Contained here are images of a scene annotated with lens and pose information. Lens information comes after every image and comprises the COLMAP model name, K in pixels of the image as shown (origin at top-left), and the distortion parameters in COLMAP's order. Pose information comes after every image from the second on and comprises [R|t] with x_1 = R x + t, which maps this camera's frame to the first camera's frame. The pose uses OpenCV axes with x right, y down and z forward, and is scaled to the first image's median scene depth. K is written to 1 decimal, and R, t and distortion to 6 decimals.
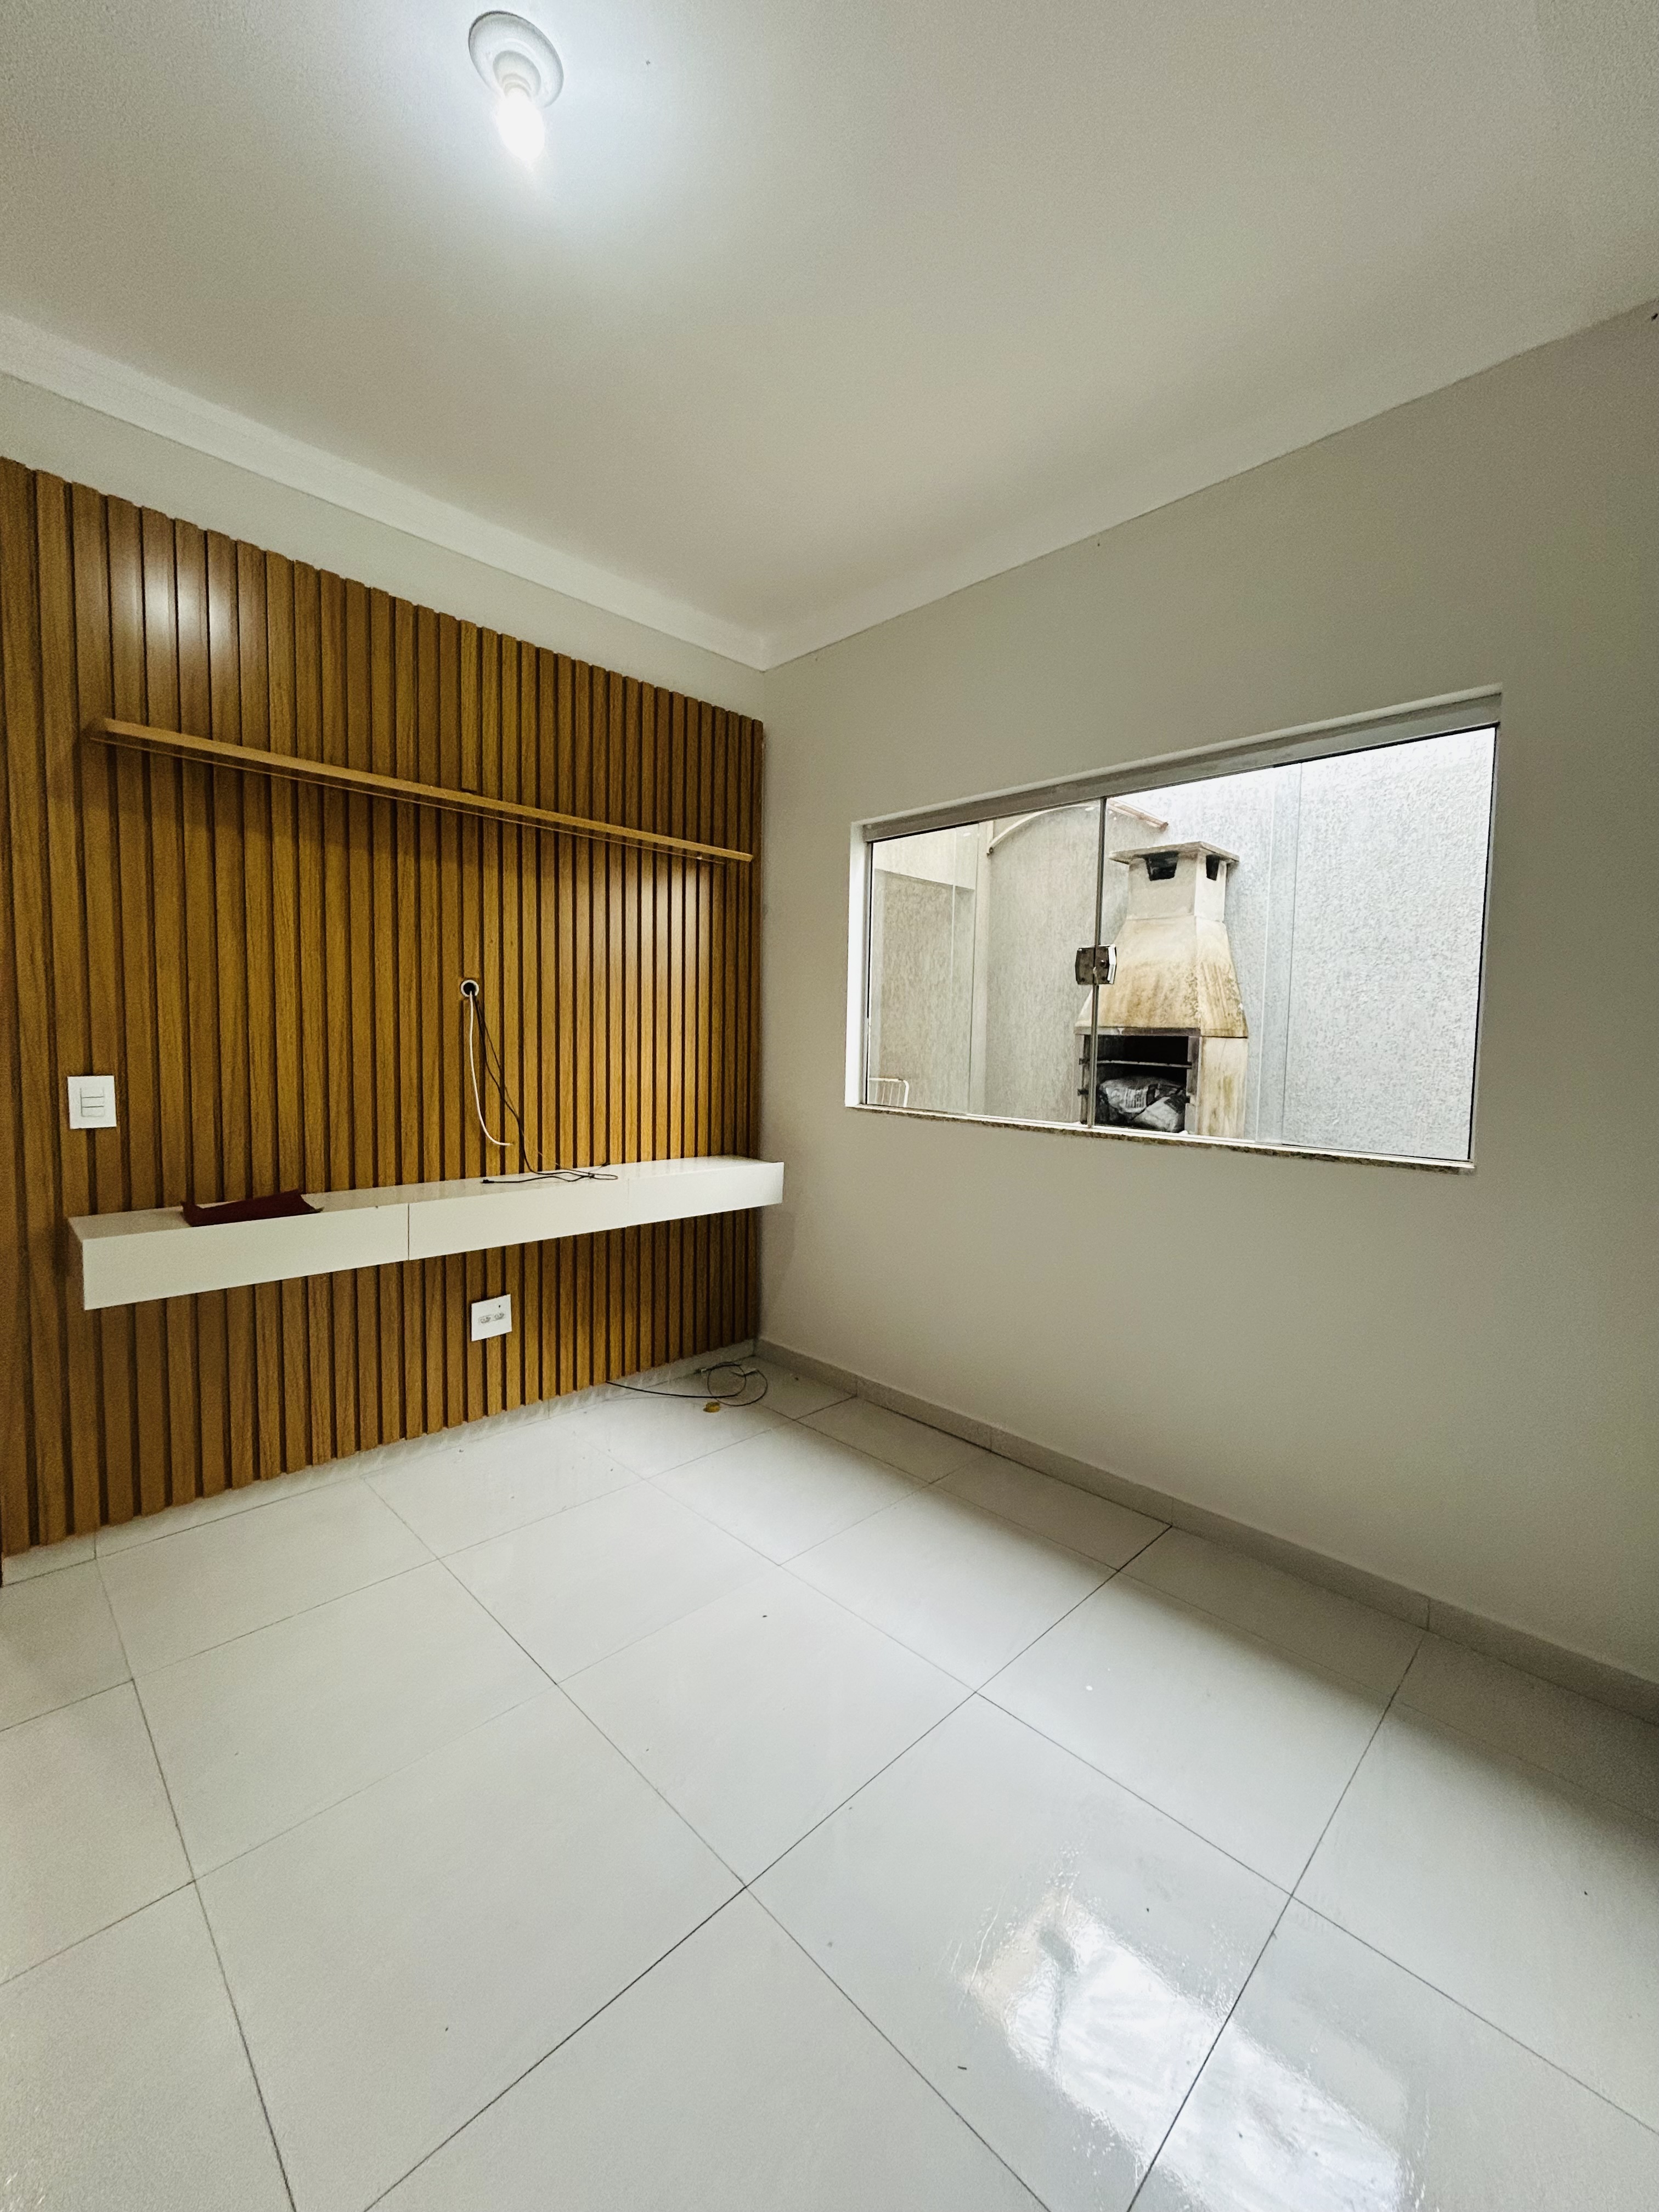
lens RADIAL K [[895.3, 0, 829.5], [0, 895.3, 1100.8], [0, 0, 1]] dist [0.001026, 0.000104]
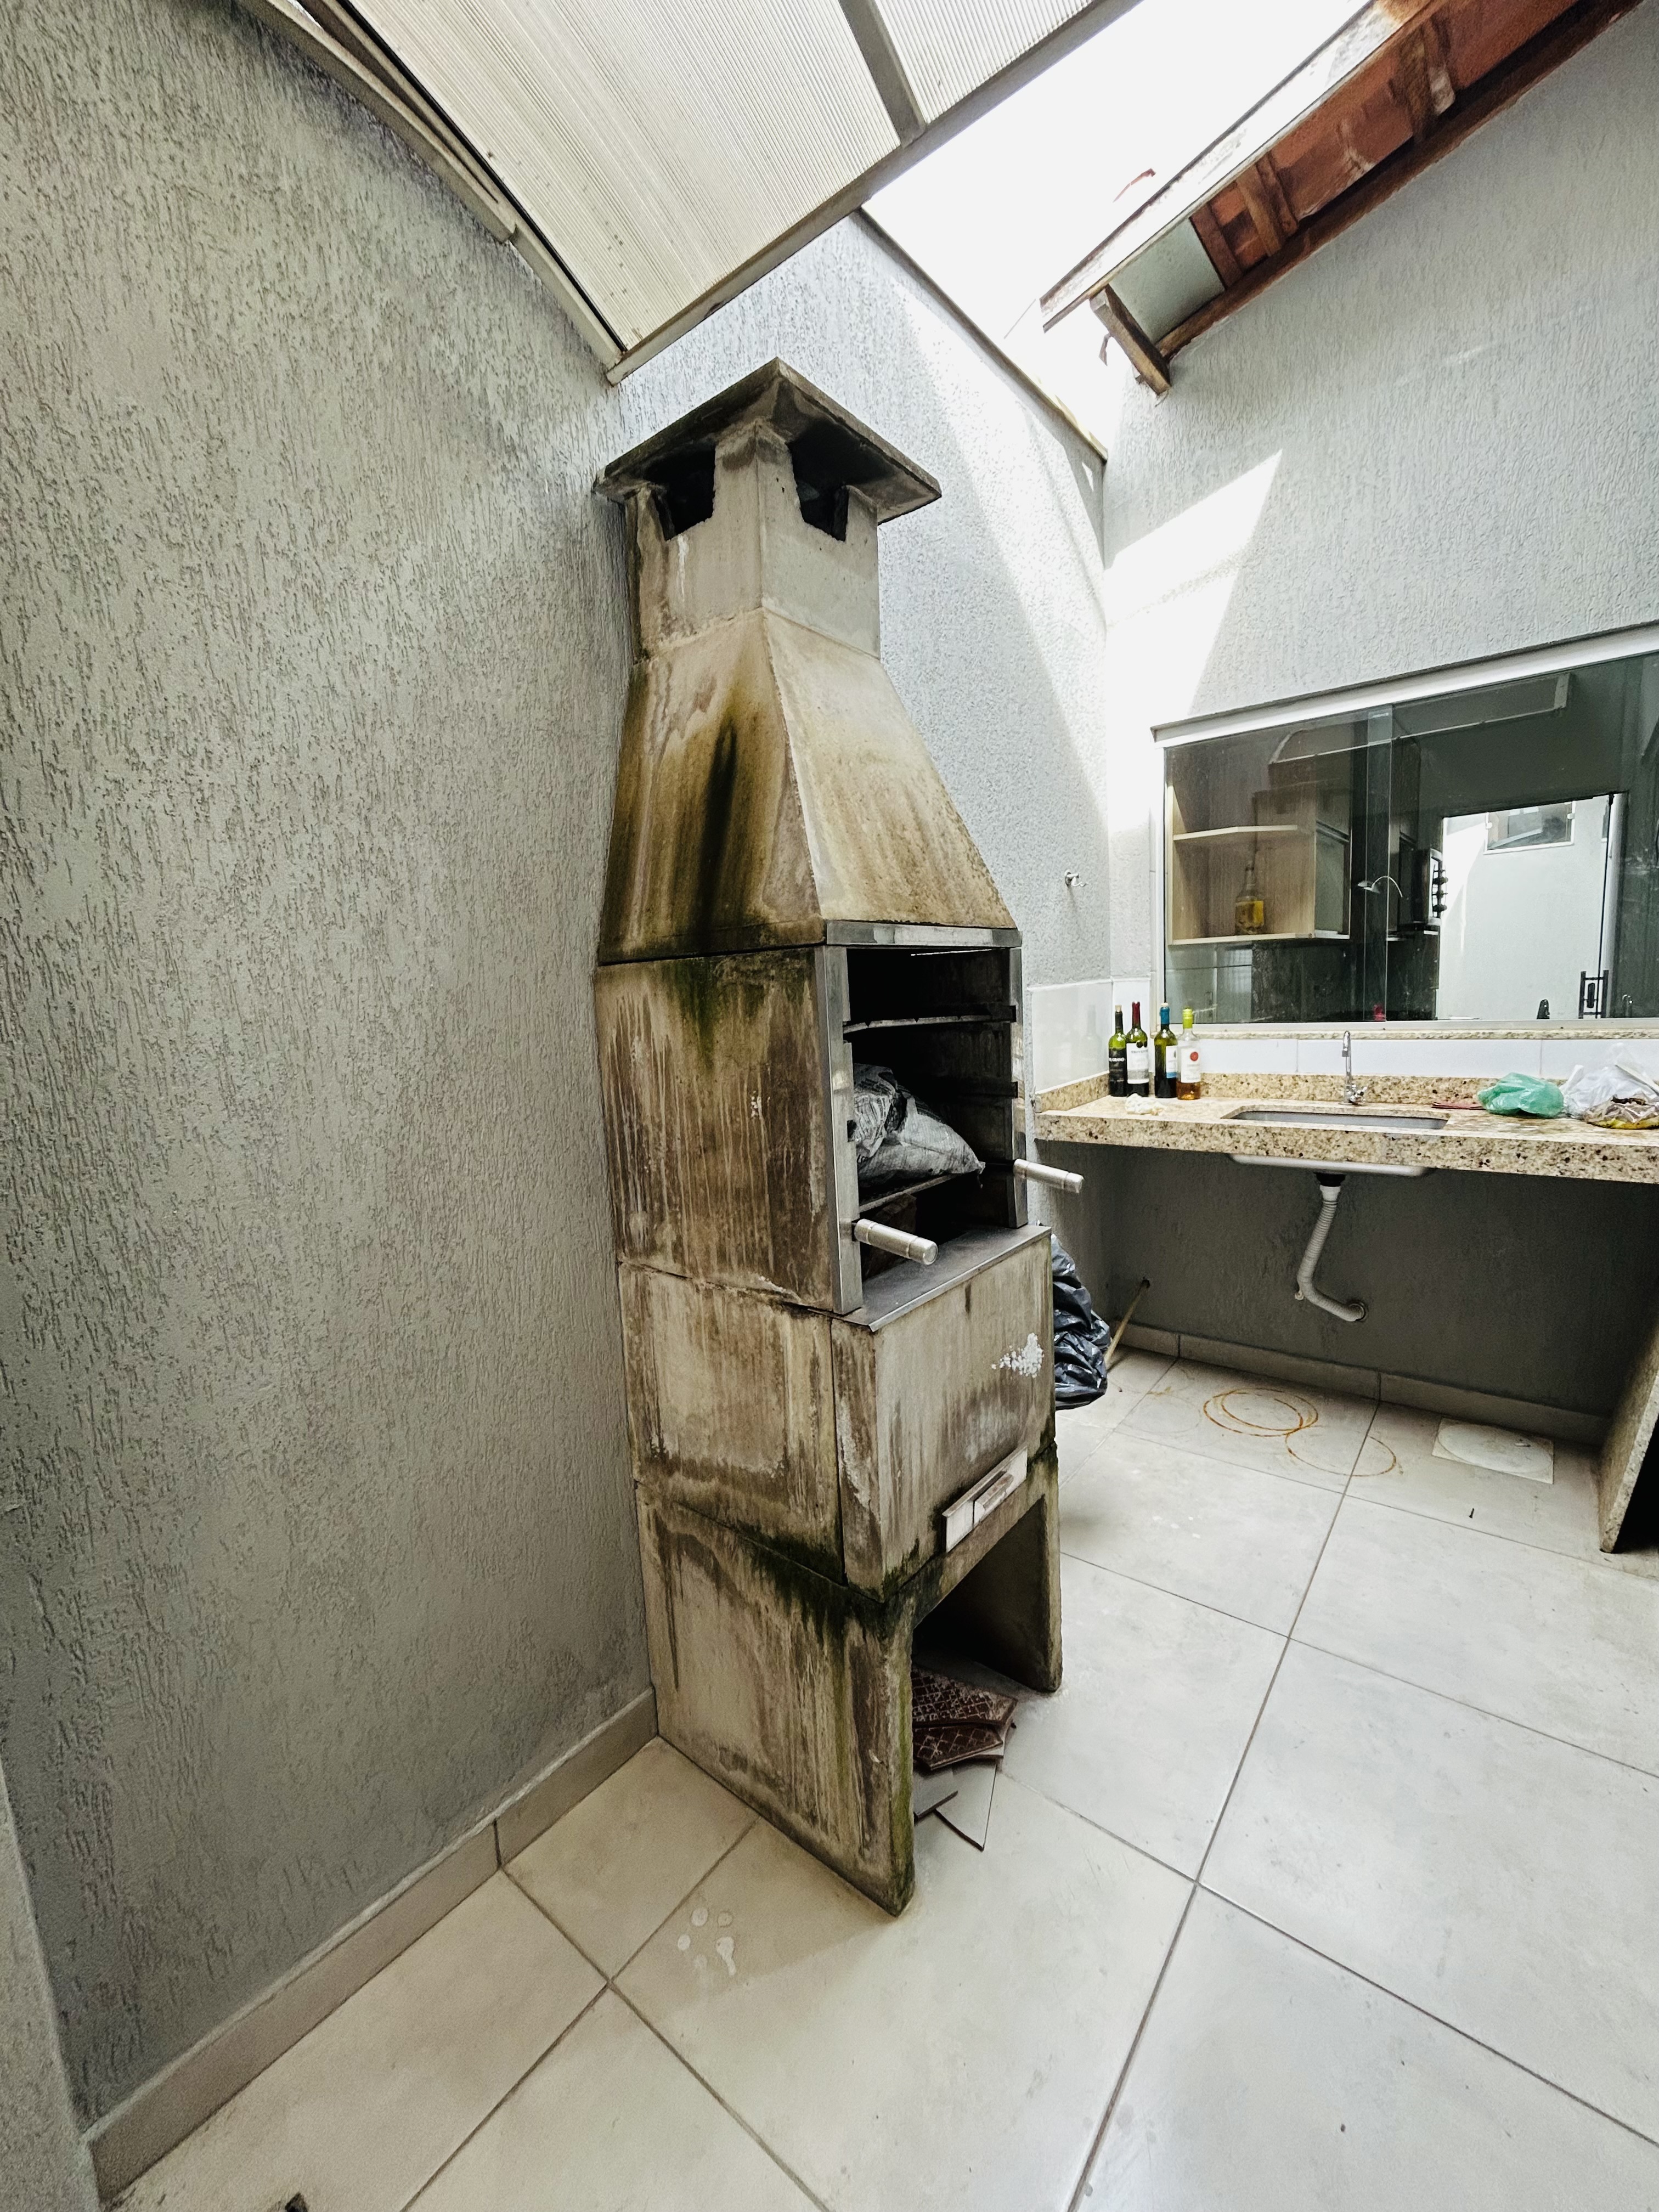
lens RADIAL K [[895.3, 0, 829.2], [0, 895.3, 1098.2], [0, 0, 1]] dist [0.001026, 0.000104]
pose [[-0.105686, -0.135599, 0.985111, -0.024864], [0.113989, 0.982477, 0.147466, -0.057910], [-0.987845, 0.127877, -0.088378, 0.883100]]
